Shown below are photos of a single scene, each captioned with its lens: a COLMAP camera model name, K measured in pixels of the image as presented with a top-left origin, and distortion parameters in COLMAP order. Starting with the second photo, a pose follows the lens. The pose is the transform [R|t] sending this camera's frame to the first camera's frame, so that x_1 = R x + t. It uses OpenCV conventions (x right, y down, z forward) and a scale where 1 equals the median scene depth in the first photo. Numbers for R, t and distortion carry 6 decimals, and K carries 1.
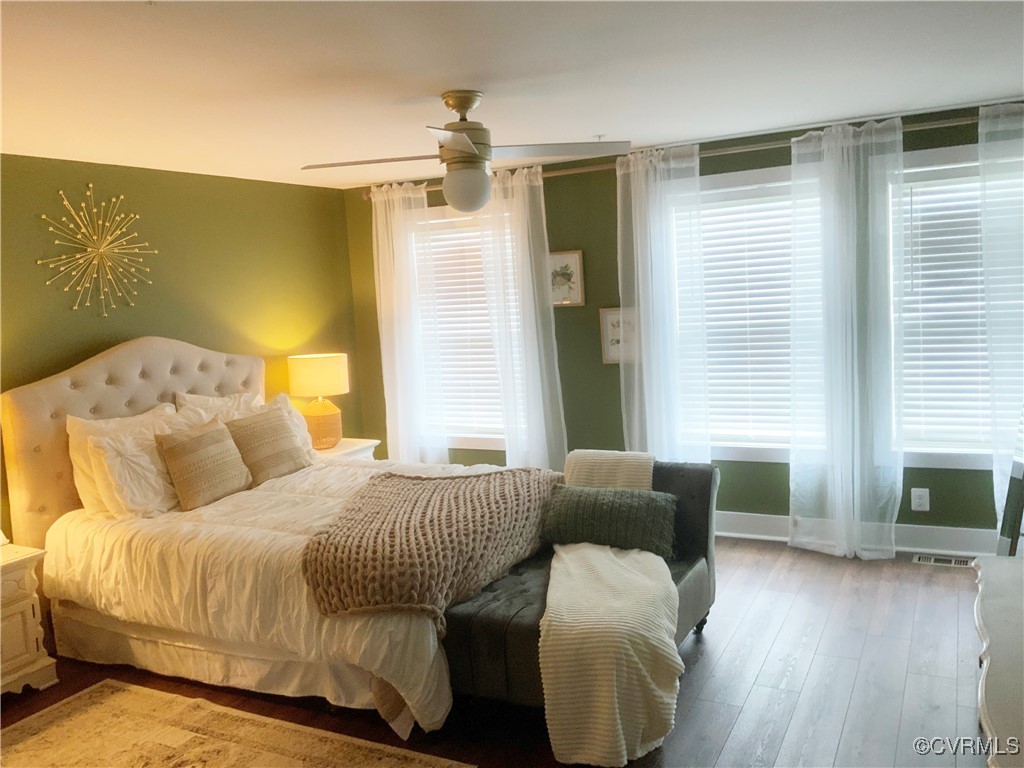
lens RADIAL K [[836.1, 0, 509.4], [0, 836.1, 387.0], [0, 0, 1]] dist [0.098100, -0.191799]
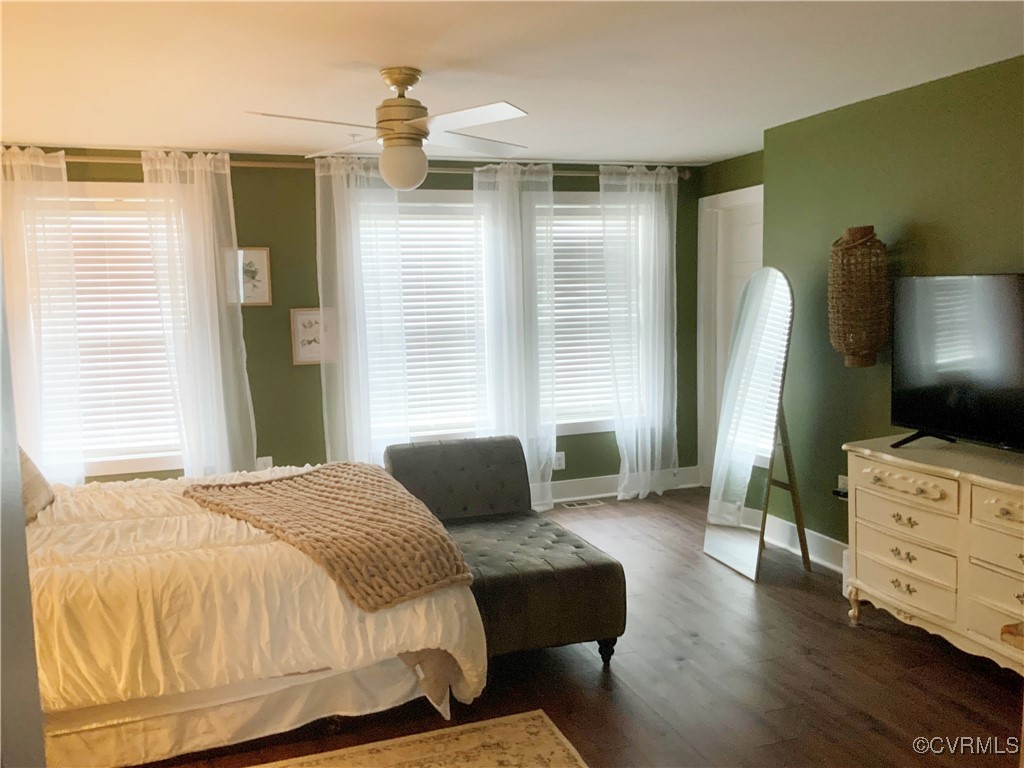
lens RADIAL K [[836.1, 0, 509.4], [0, 836.1, 387.0], [0, 0, 1]] dist [0.098100, -0.191799]
pose [[0.691892, -0.035682, 0.721119, -0.503985], [0.068929, 0.997480, -0.016778, 0.037469], [-0.718703, 0.061315, 0.692608, 0.167338]]
